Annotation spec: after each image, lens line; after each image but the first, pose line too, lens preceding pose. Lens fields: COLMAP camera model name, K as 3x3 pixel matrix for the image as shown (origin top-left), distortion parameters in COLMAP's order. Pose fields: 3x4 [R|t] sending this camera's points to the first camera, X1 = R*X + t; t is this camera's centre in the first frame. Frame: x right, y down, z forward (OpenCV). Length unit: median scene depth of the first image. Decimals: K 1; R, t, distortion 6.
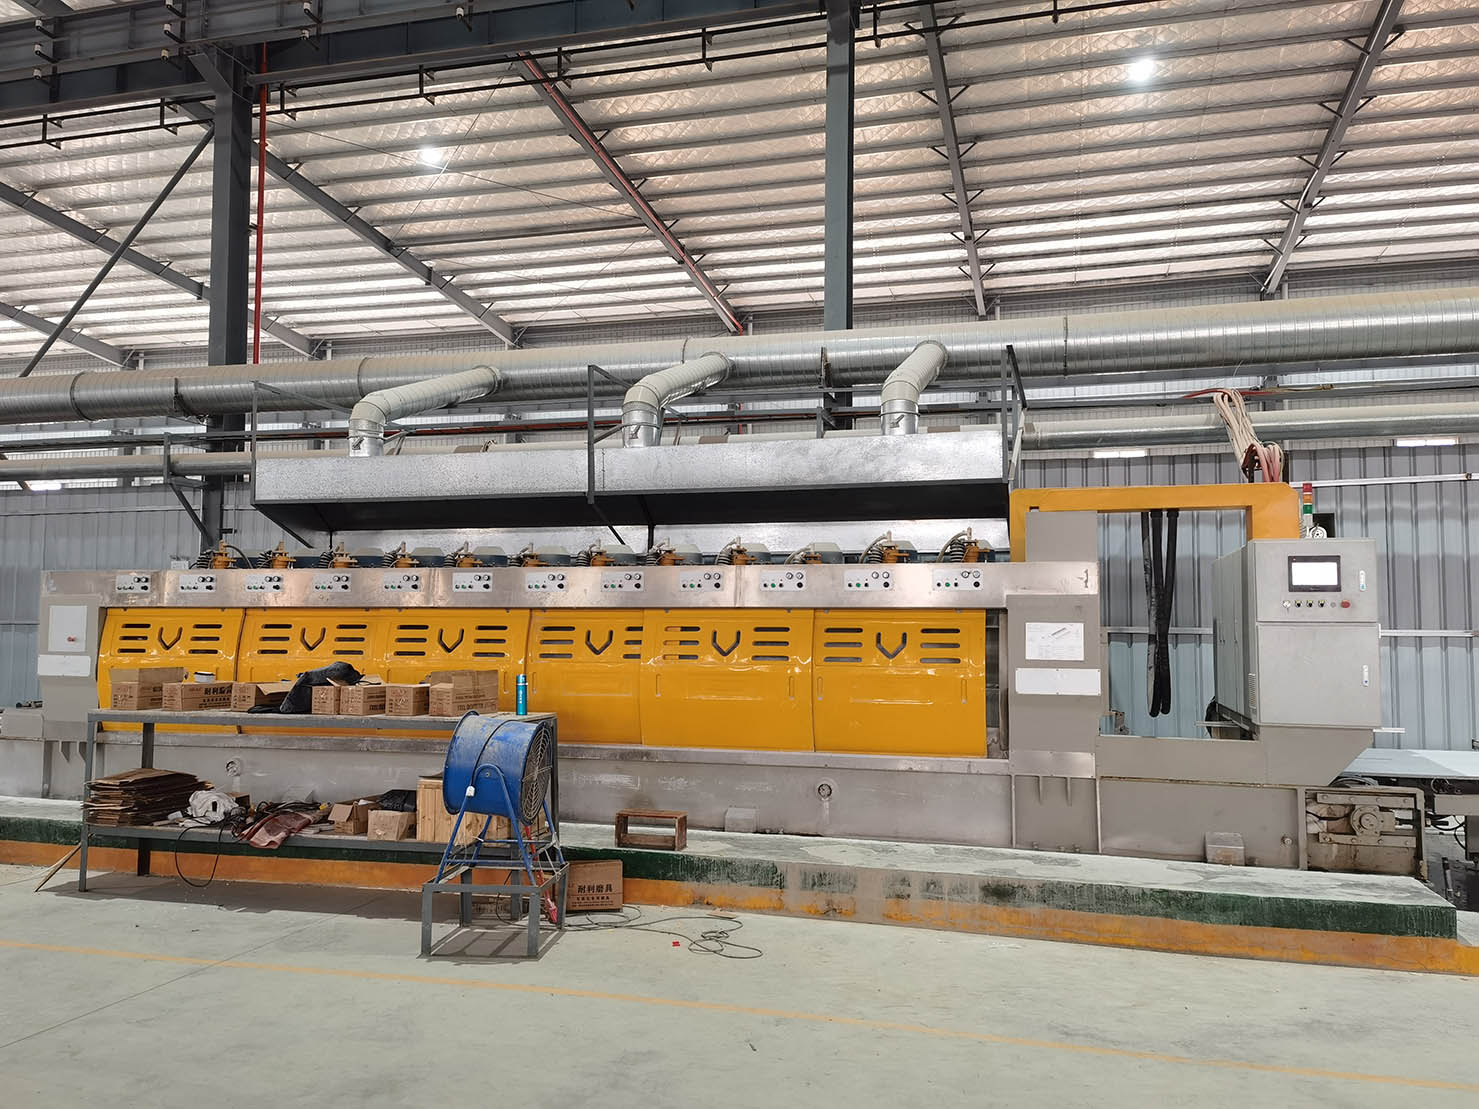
lens RADIAL K [[1184.8, 0, 739.5], [0, 1184.8, 554.5], [0, 0, 1]] dist [0.159061, -0.210885]
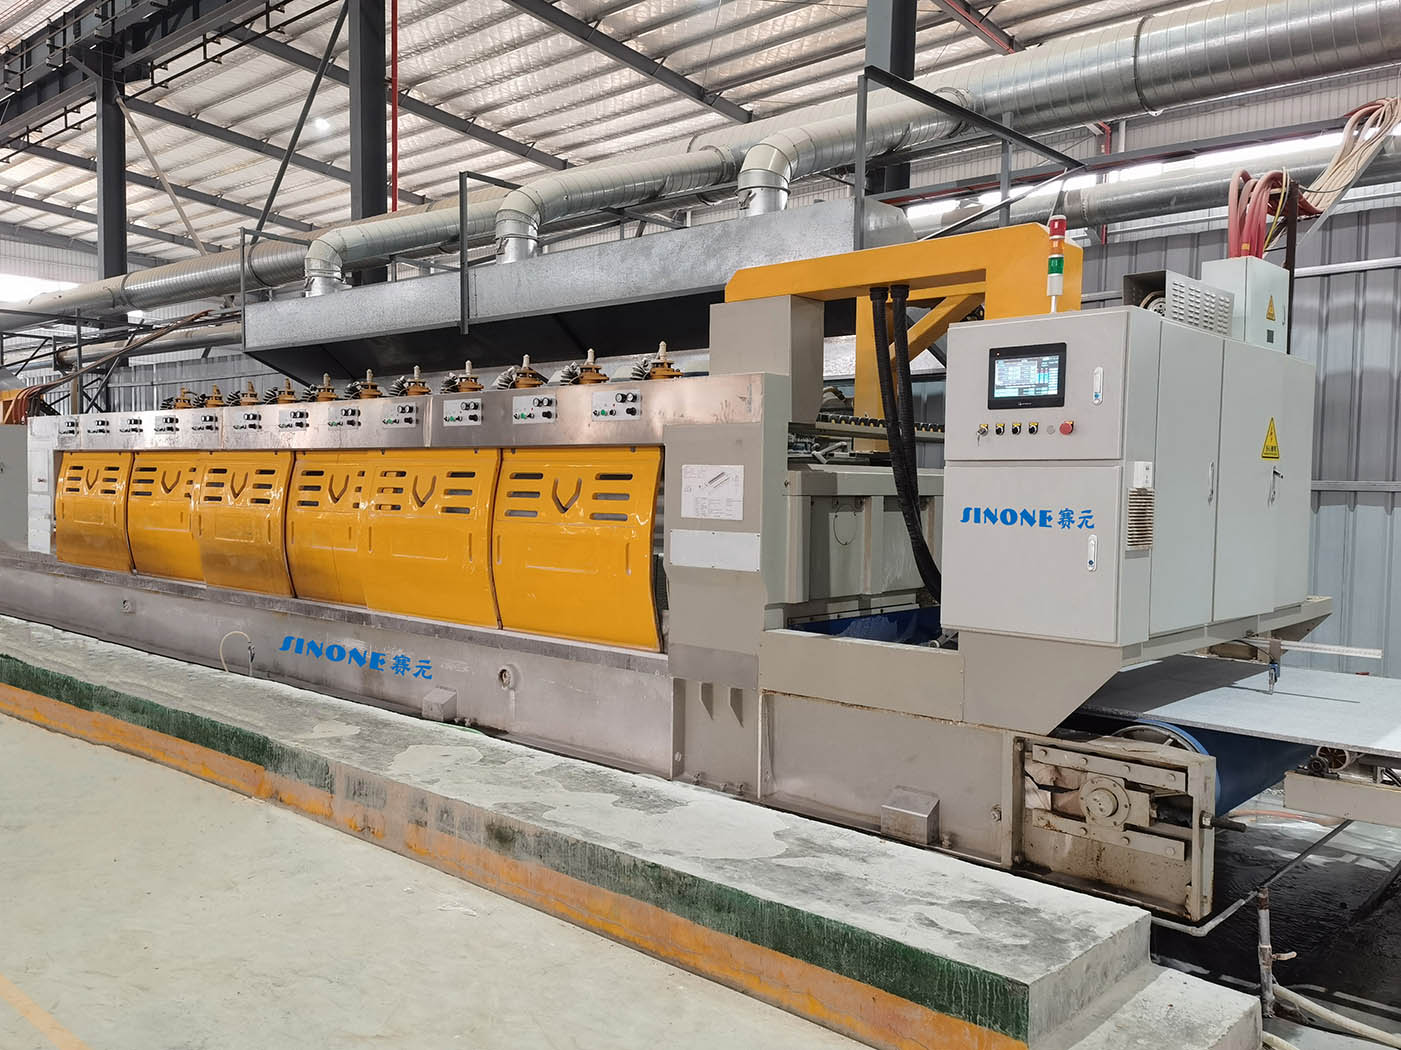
lens RADIAL K [[1173.2, 0, 700.5], [0, 1173.2, 525.0], [0, 0, 1]] dist [0.112885, -0.099519]
pose [[0.881770, 0.023759, -0.471082, 0.602881], [0.019743, 0.995996, 0.087188, 0.033860], [0.471267, -0.086181, 0.877770, 0.418292]]
